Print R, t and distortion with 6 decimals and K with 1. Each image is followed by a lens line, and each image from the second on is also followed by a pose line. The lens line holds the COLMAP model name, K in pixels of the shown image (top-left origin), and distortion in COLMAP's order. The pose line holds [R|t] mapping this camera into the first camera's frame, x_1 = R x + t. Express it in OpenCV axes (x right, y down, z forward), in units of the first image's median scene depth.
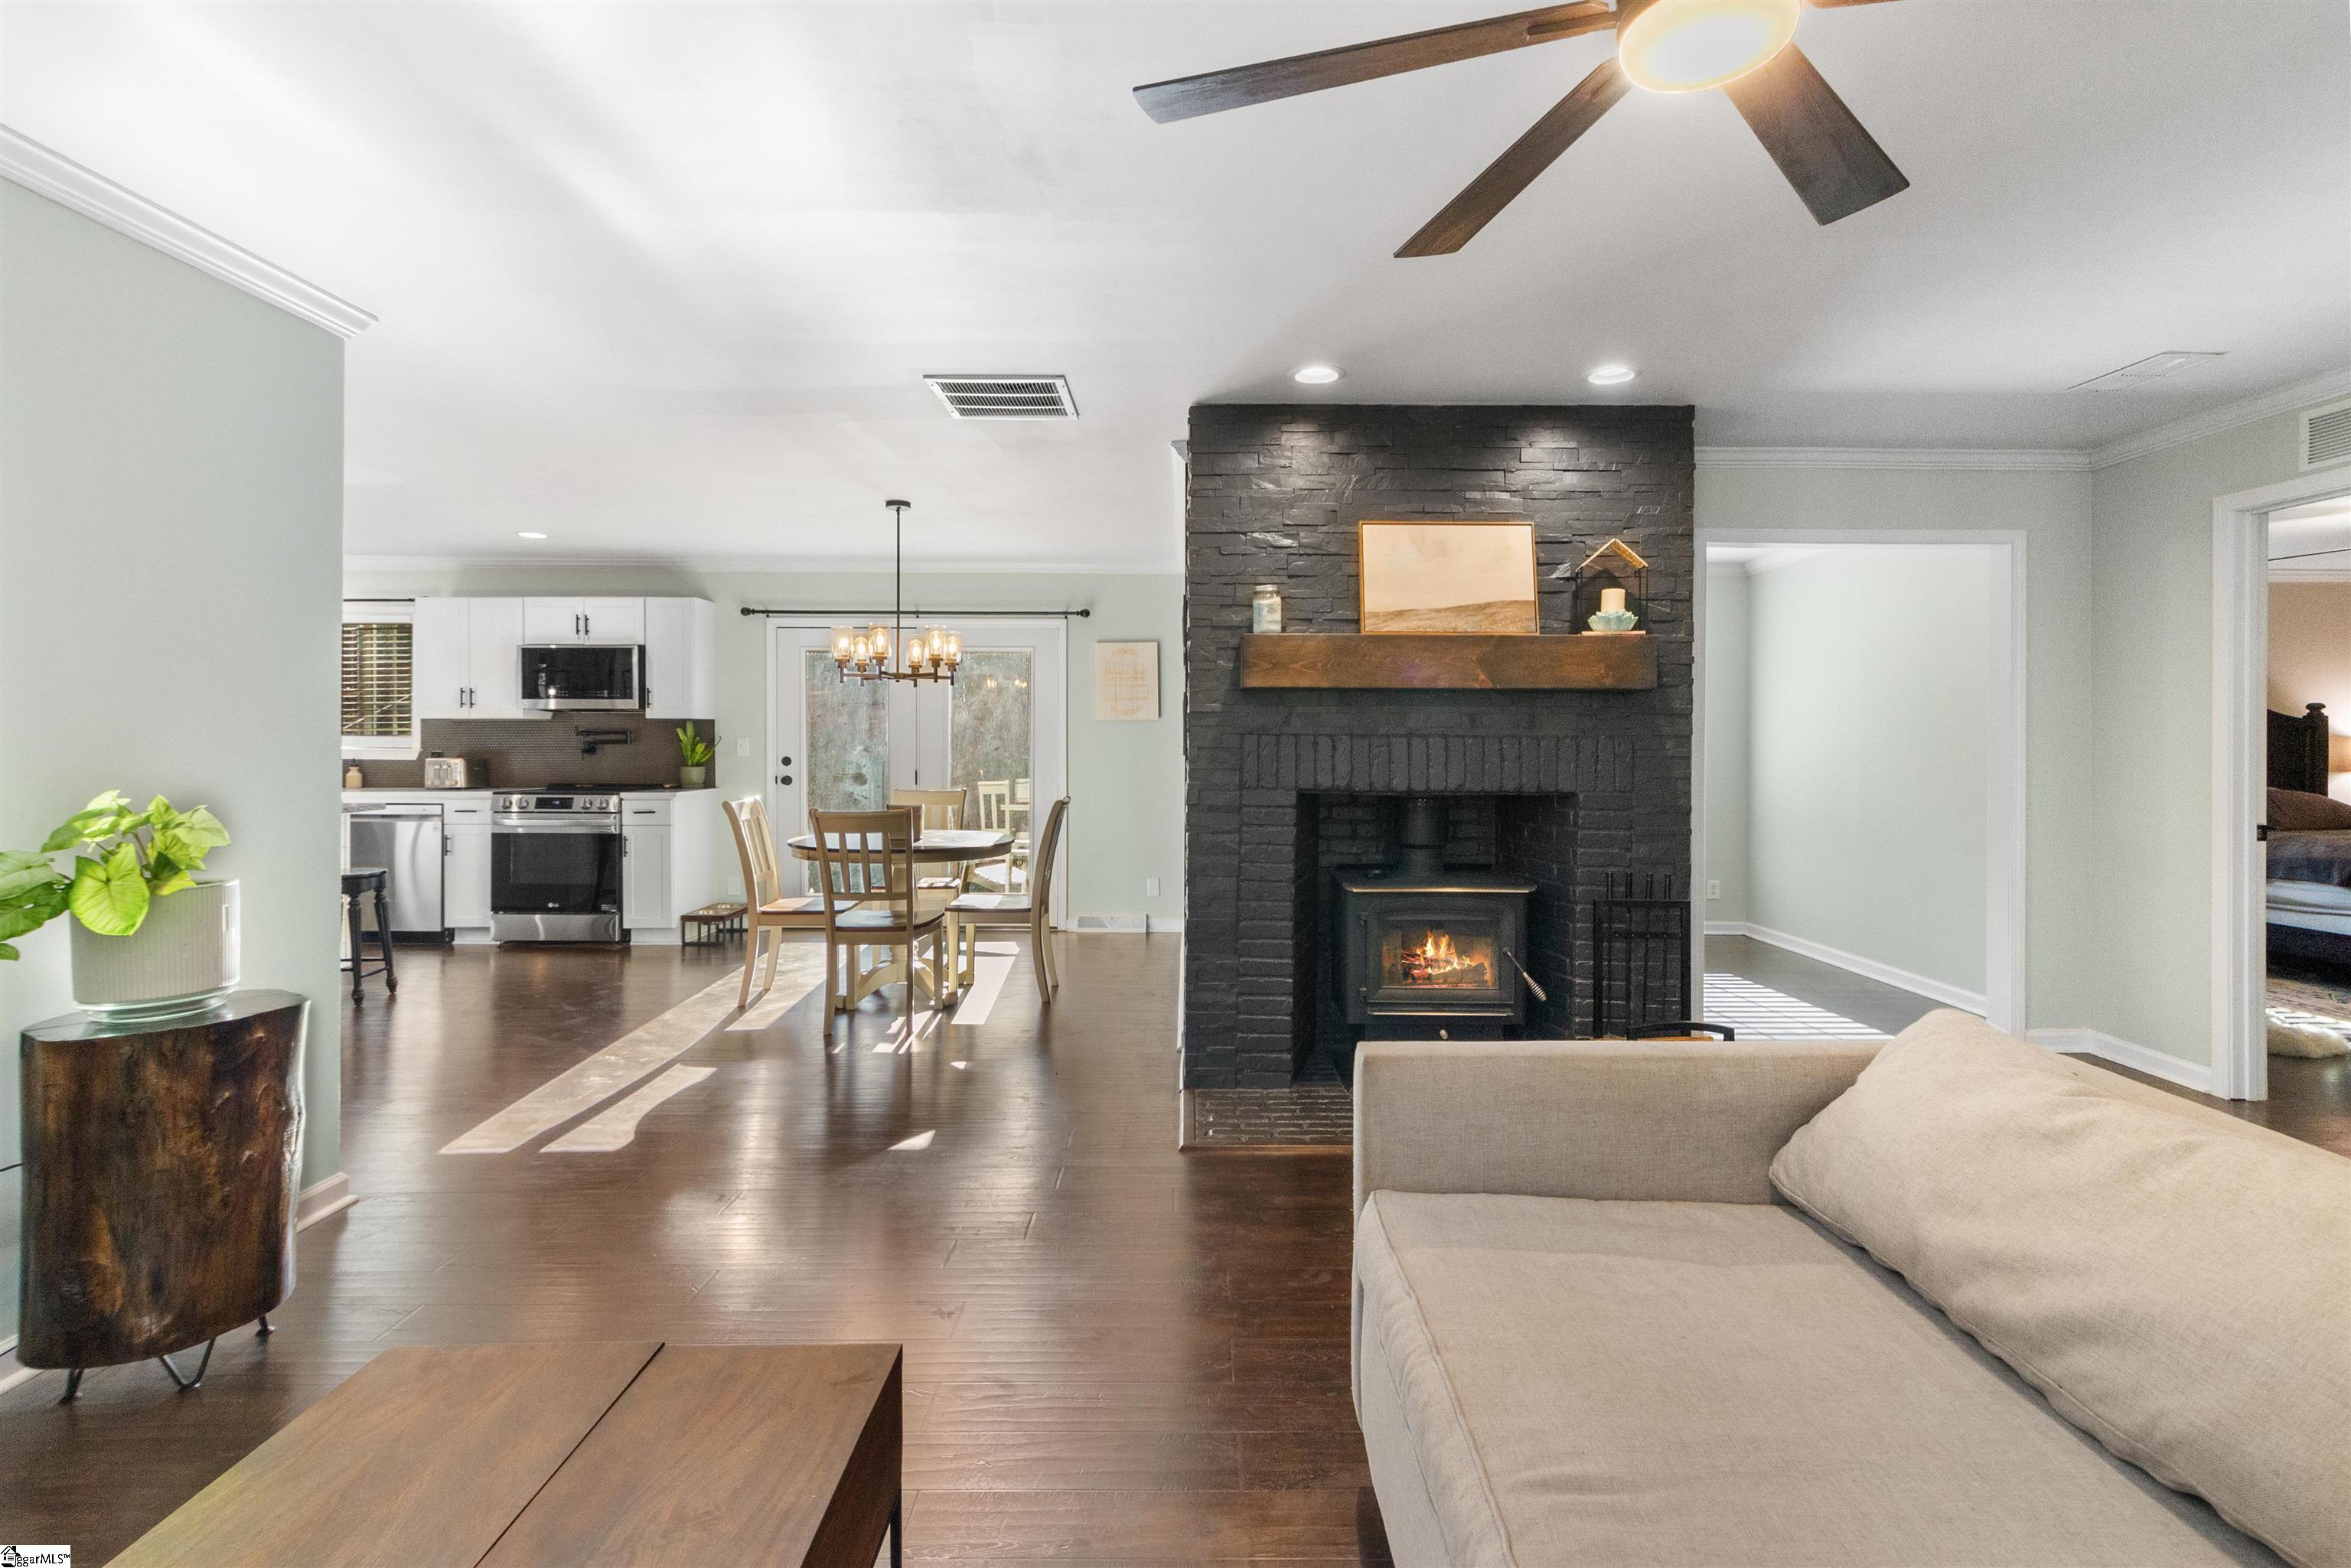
lens RADIAL K [[1116.2, 0, 1207.2], [0, 1116.2, 788.5], [0, 0, 1]] dist [0.001829, 0.000701]
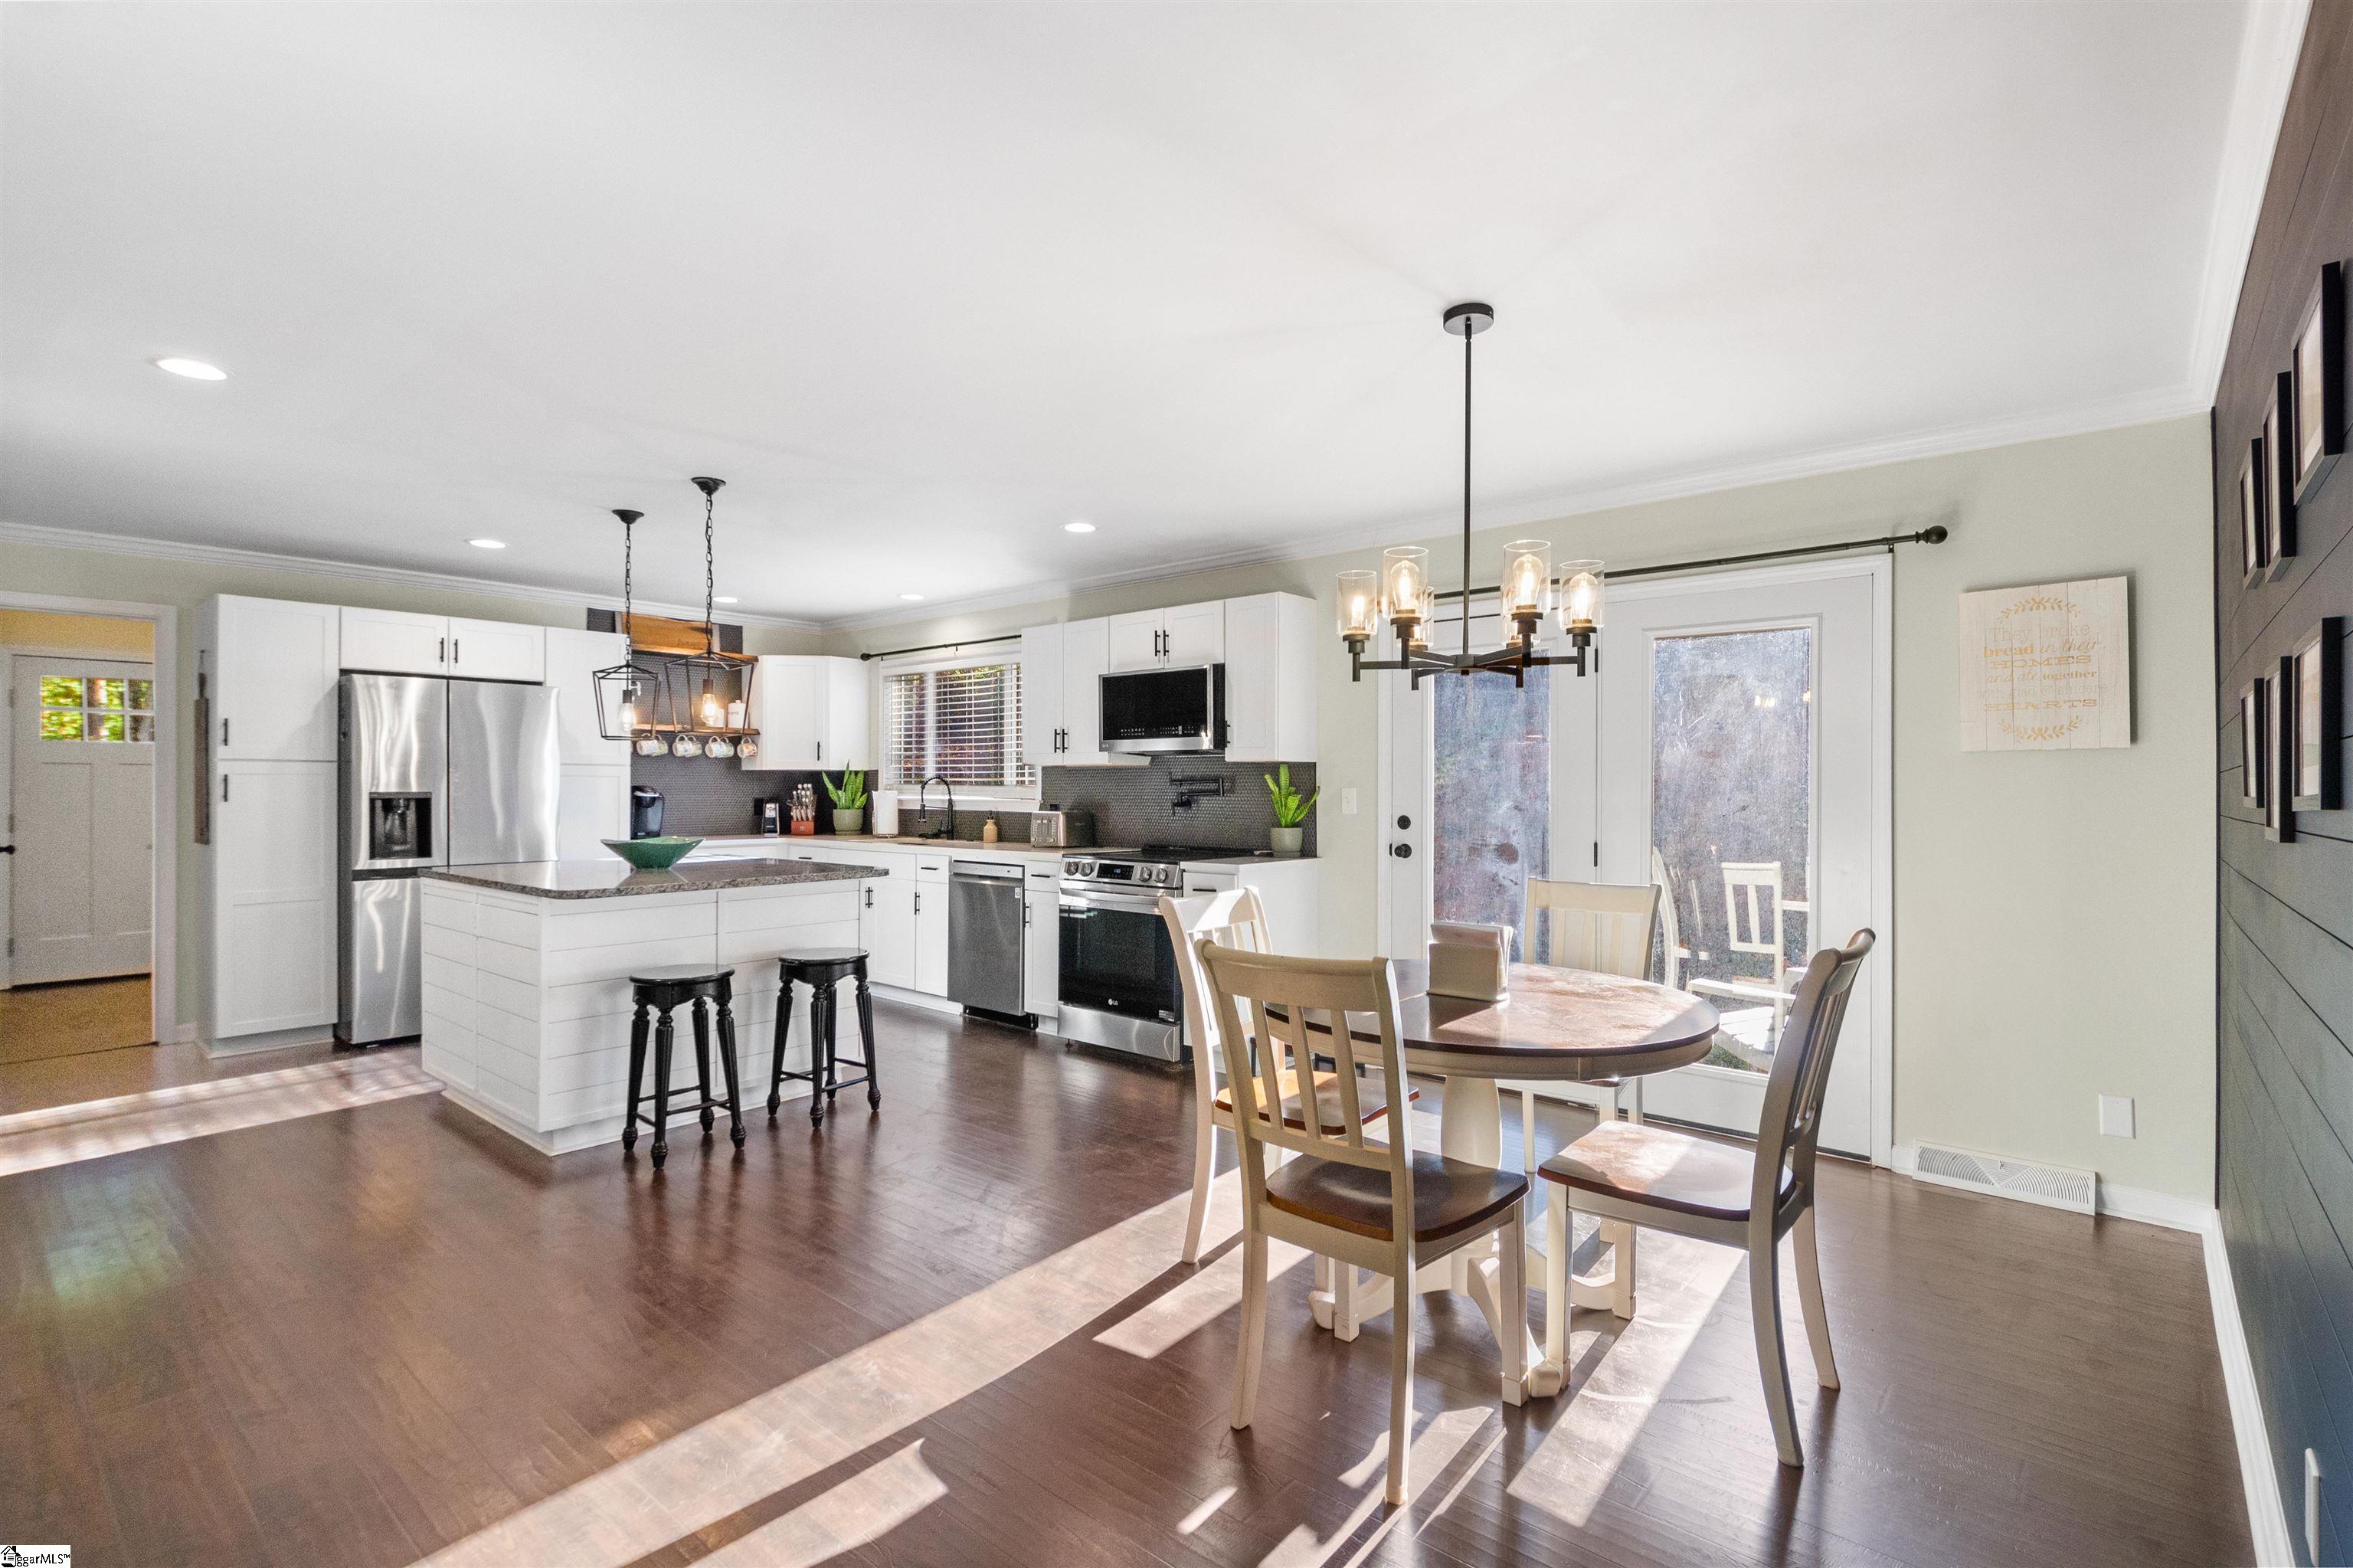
lens RADIAL K [[1117.2, 0, 1177.6], [0, 1117.2, 783.6], [0, 0, 1]] dist [0.001829, 0.000701]
pose [[0.751245, -0.002523, -0.660018, -0.037616], [-0.030988, 0.998755, -0.039089, -0.019085], [0.659295, 0.049818, 0.750232, 0.441968]]
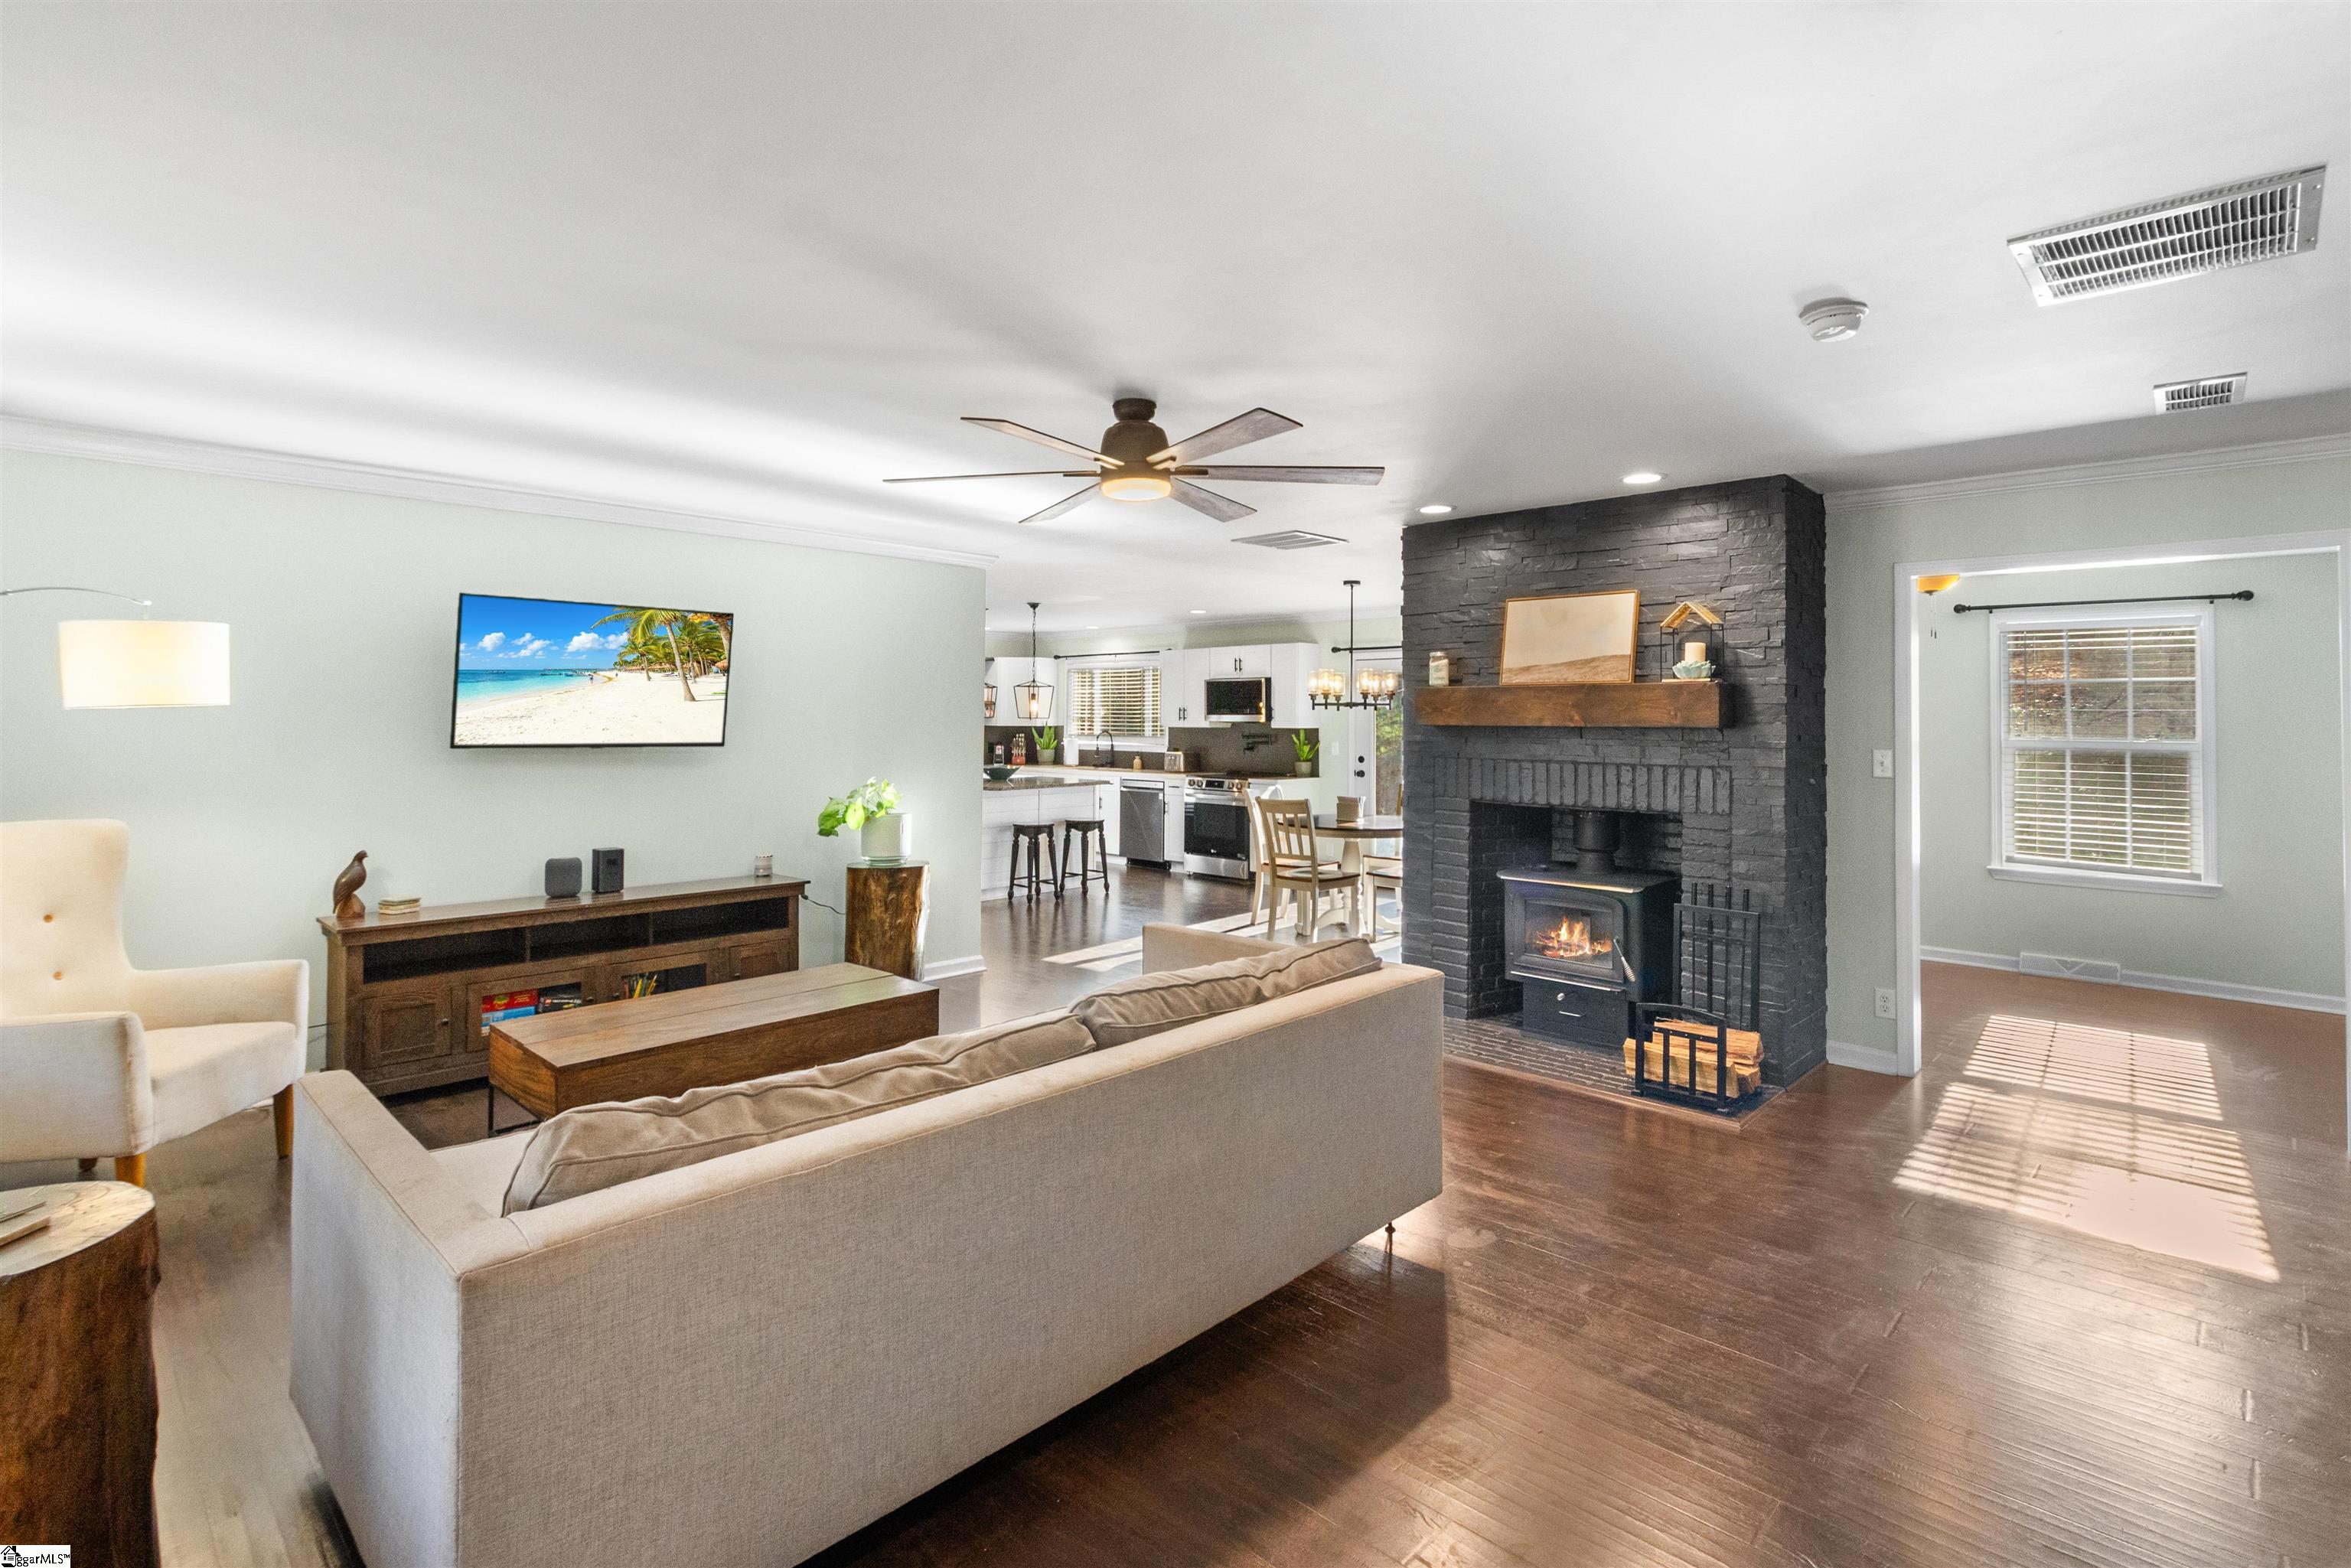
lens RADIAL K [[1116.2, 0, 1160.3], [0, 1116.2, 722.5], [0, 0, 1]] dist [0.001829, 0.000701]
pose [[0.703572, 0.002123, -0.710621, 0.443605], [-0.033496, 0.998983, -0.030179, -0.021980], [0.709834, 0.045036, 0.702928, -0.124110]]
